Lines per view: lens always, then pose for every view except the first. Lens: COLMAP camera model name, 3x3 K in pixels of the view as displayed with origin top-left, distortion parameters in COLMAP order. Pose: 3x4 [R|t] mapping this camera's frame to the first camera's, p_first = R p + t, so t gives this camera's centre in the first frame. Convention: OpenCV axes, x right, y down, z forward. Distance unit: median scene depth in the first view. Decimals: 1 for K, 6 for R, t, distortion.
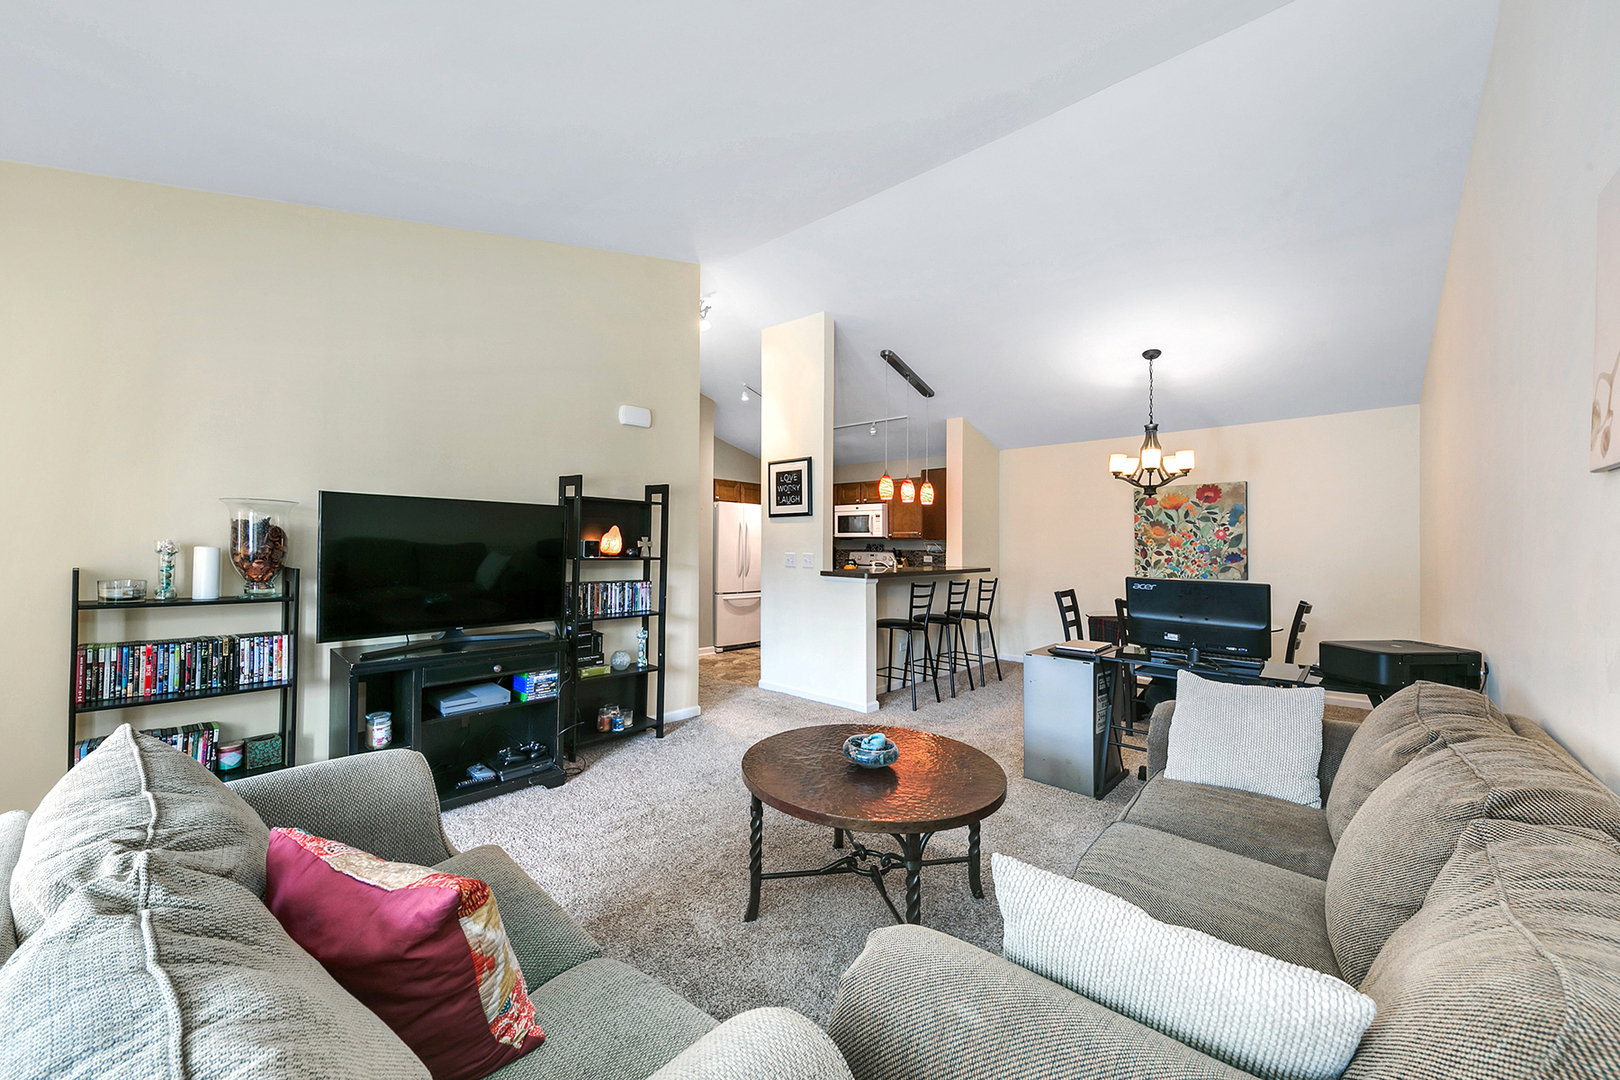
lens RADIAL K [[602.8, 0, 794.3], [0, 602.8, 542.6], [0, 0, 1]] dist [0.026243, -0.002688]
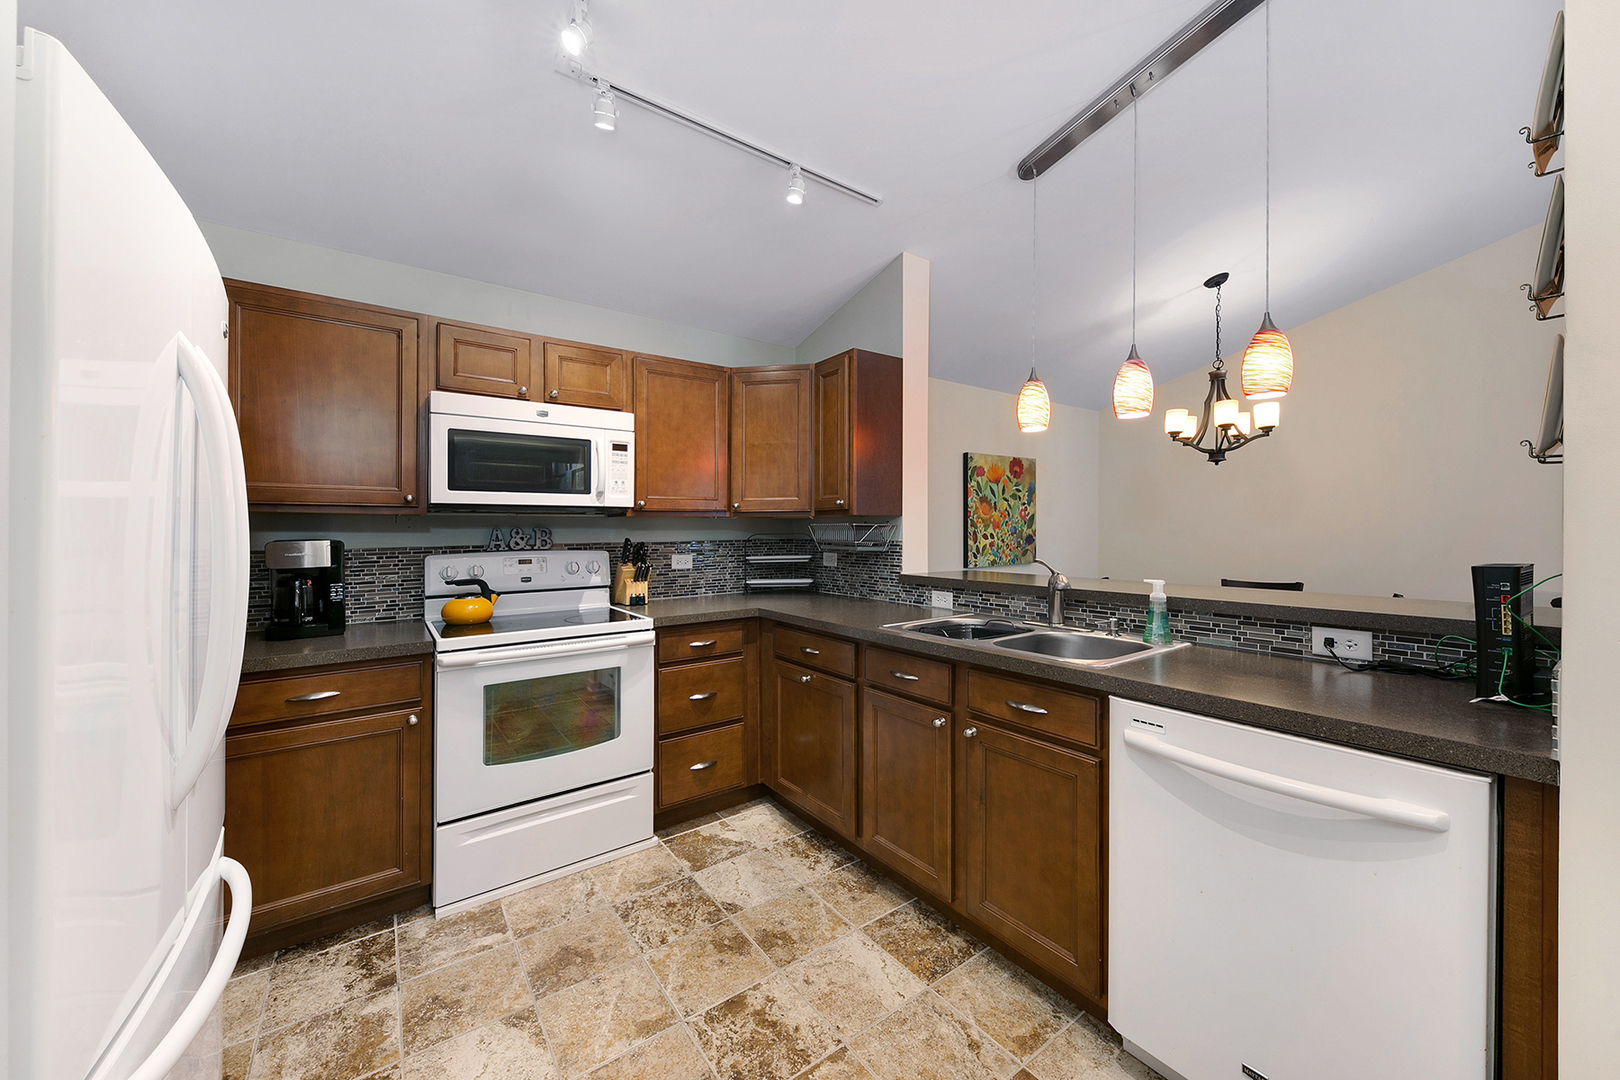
lens RADIAL K [[602.8, 0, 806.9], [0, 602.8, 529.8], [0, 0, 1]] dist [0.026243, -0.002688]
pose [[0.211891, -0.008525, 0.977256, -0.238500], [0.002175, 0.999964, 0.008252, 0.001538], [-0.977291, 0.000377, 0.211901, 1.093439]]
